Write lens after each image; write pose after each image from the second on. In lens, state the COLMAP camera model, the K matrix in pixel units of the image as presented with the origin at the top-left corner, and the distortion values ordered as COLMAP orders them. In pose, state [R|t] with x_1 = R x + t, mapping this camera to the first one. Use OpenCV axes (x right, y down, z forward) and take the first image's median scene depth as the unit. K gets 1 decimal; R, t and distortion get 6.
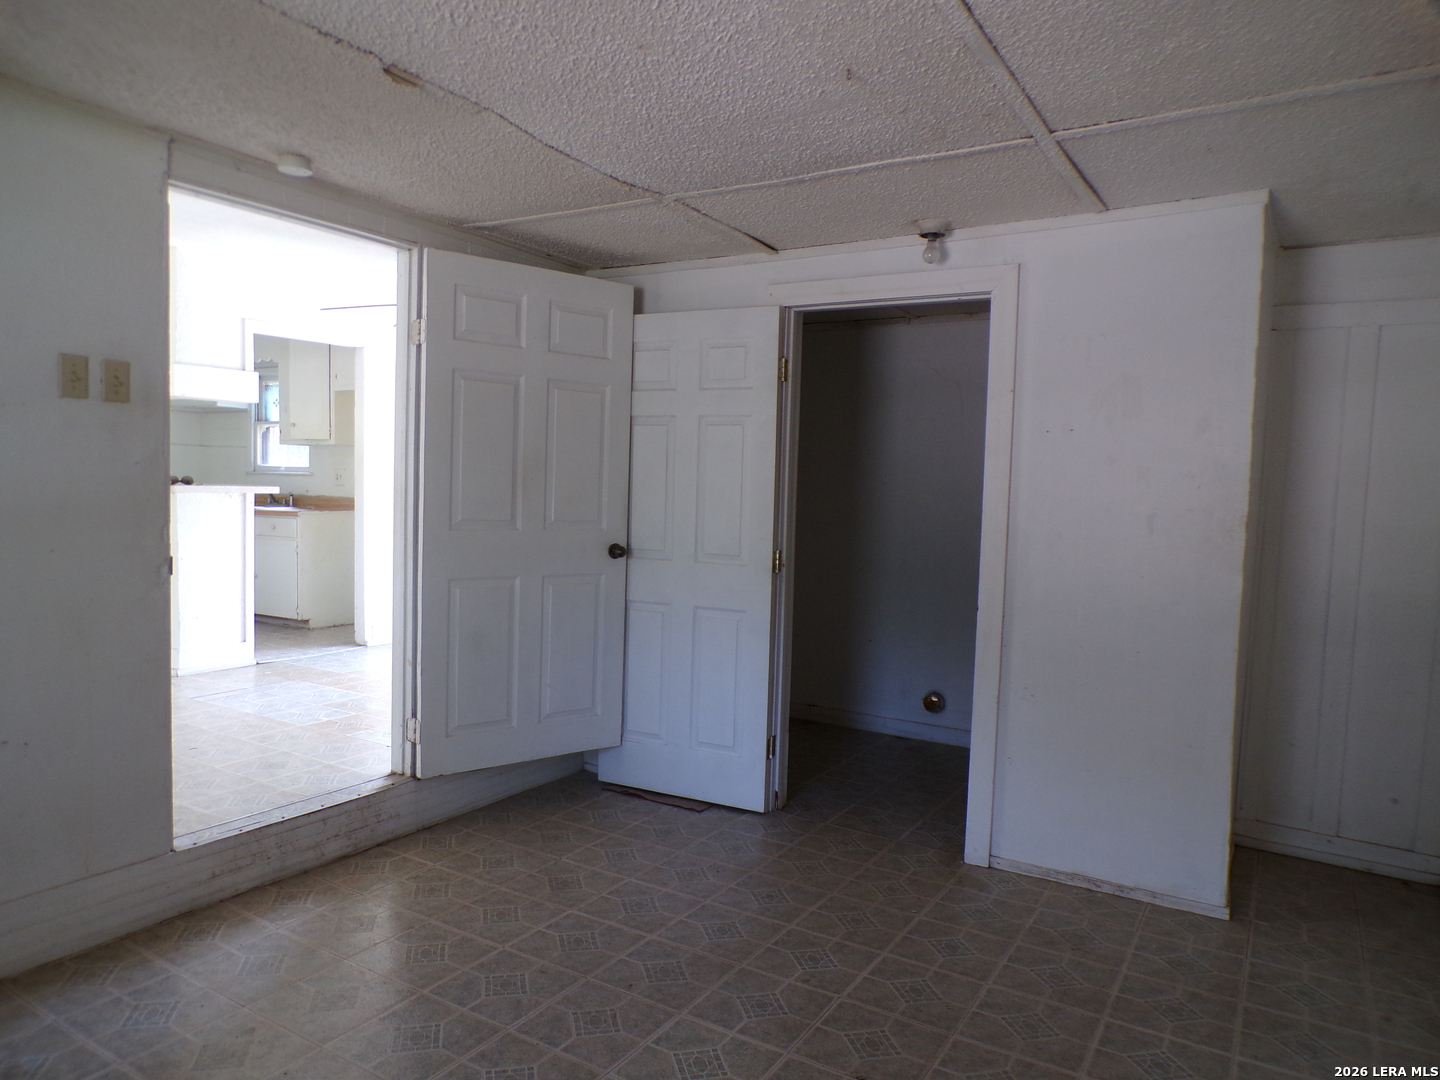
lens RADIAL K [[963.8, 0, 710.5], [0, 963.8, 544.4], [0, 0, 1]] dist [-0.038299, 0.000735]
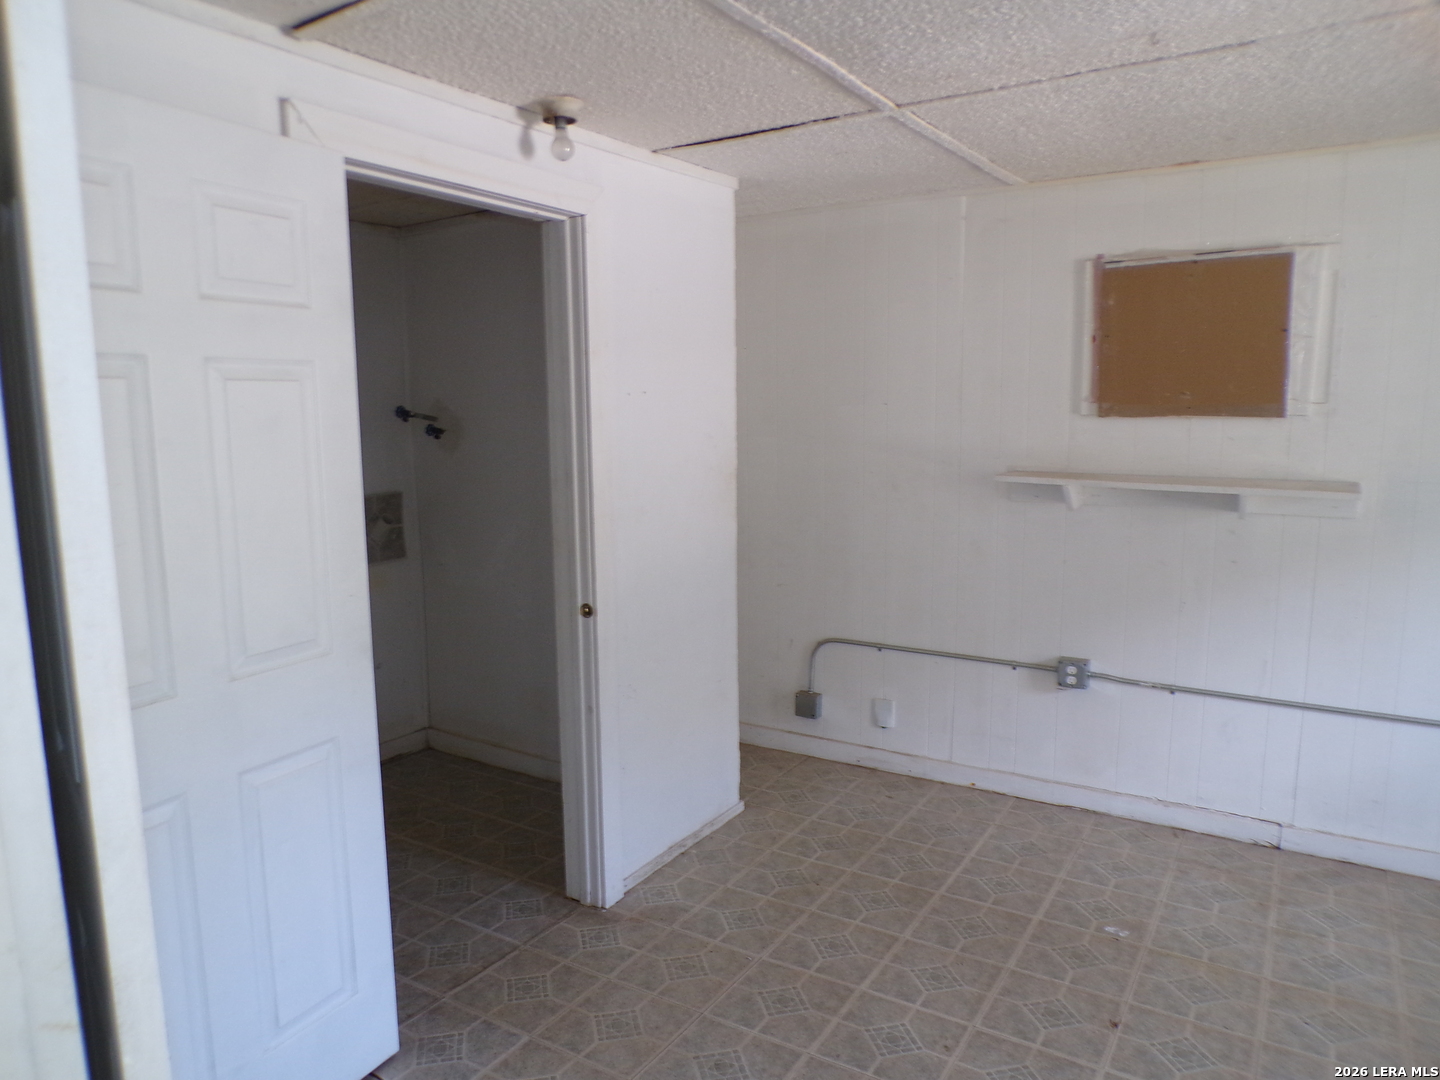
lens RADIAL K [[963.8, 0, 717.3], [0, 963.8, 543.0], [0, 0, 1]] dist [-0.038299, 0.000735]
pose [[0.018885, -0.173807, 0.984599, -0.579058], [0.071049, 0.982518, 0.172077, -0.139927], [-0.997294, 0.066705, 0.030904, 0.974340]]
